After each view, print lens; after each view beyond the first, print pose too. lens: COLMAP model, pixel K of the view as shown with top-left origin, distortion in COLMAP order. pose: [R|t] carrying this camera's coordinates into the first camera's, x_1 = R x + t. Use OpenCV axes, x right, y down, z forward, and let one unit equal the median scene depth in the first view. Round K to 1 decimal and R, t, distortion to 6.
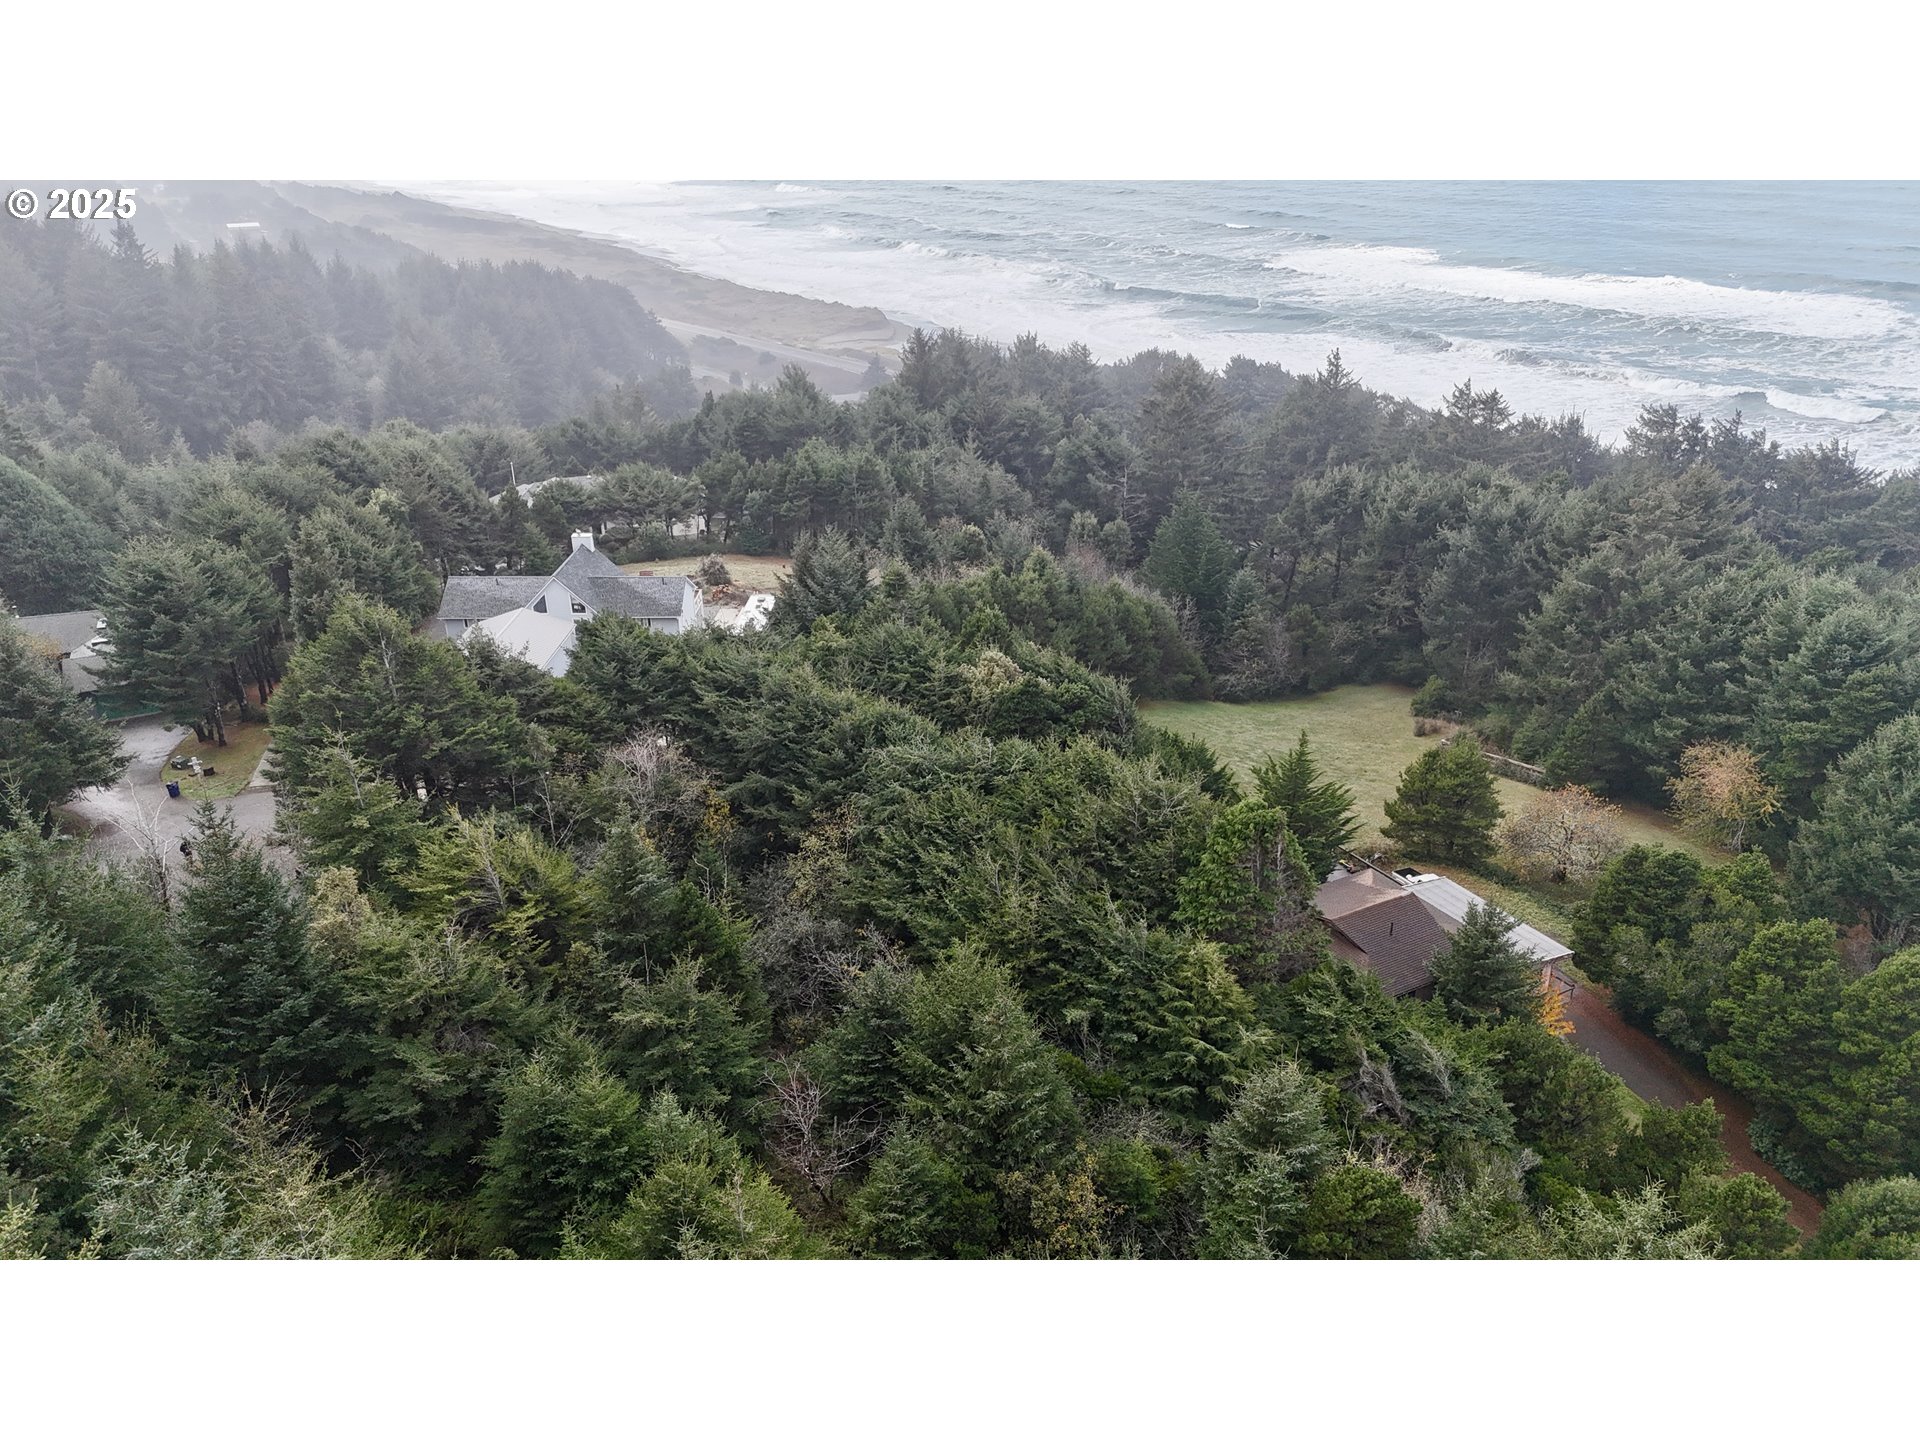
lens RADIAL K [[1405.3, 0, 962.3], [0, 1405.3, 732.4], [0, 0, 1]] dist [0.129931, -0.162698]
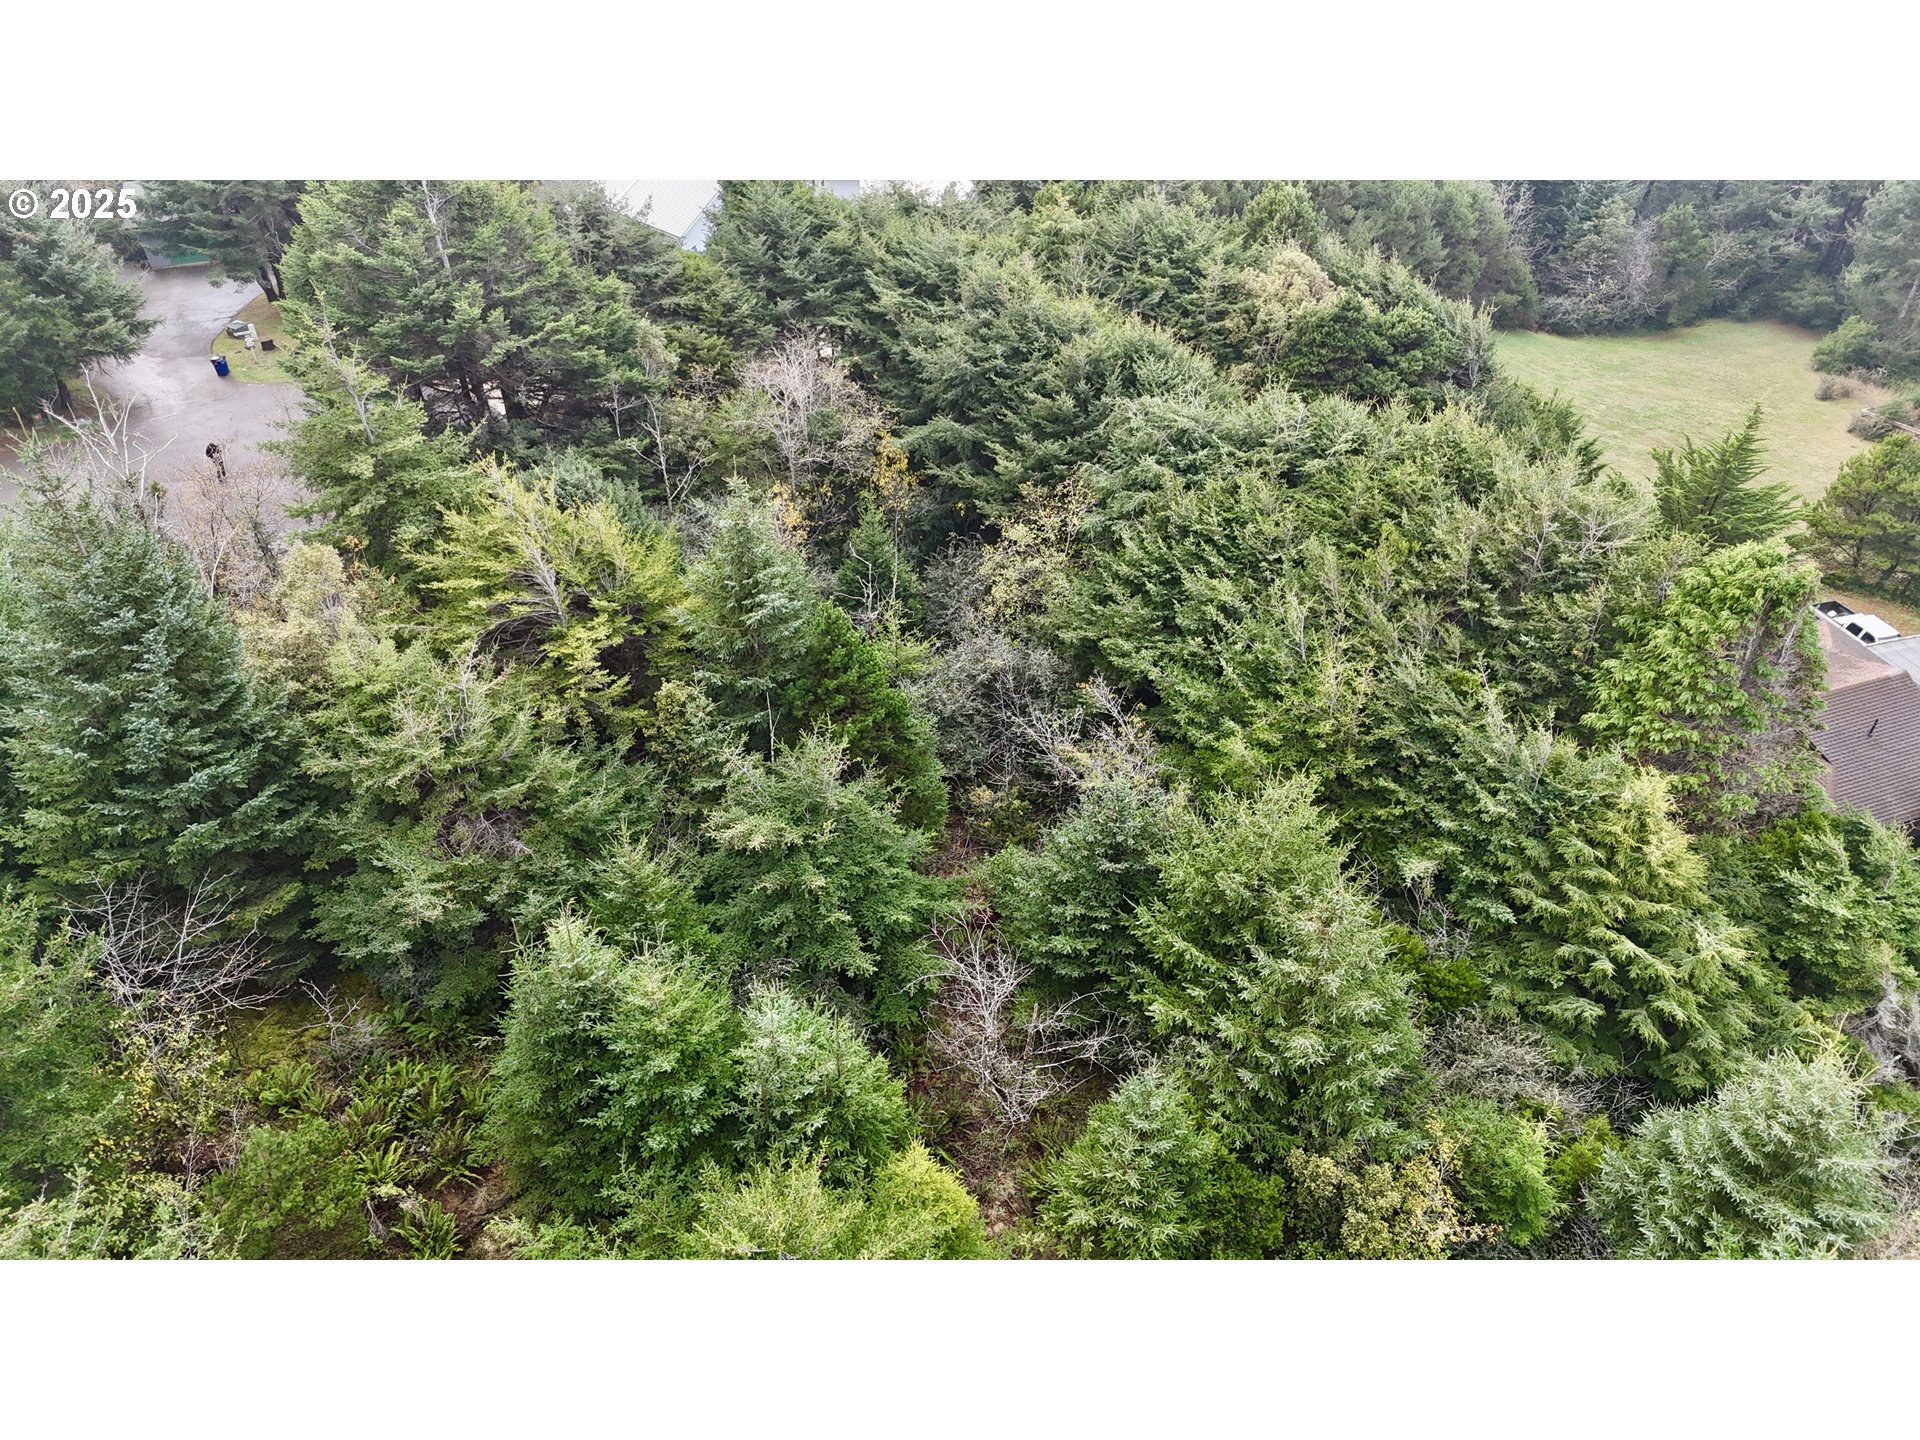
lens RADIAL K [[1412.5, 0, 966.1], [0, 1412.5, 727.9], [0, 0, 1]] dist [0.087013, -0.082865]
pose [[0.988846, 0.101875, -0.108650, -0.046678], [-0.068307, 0.958441, 0.276993, -0.020750], [0.132354, -0.266482, 0.954709, 0.302777]]
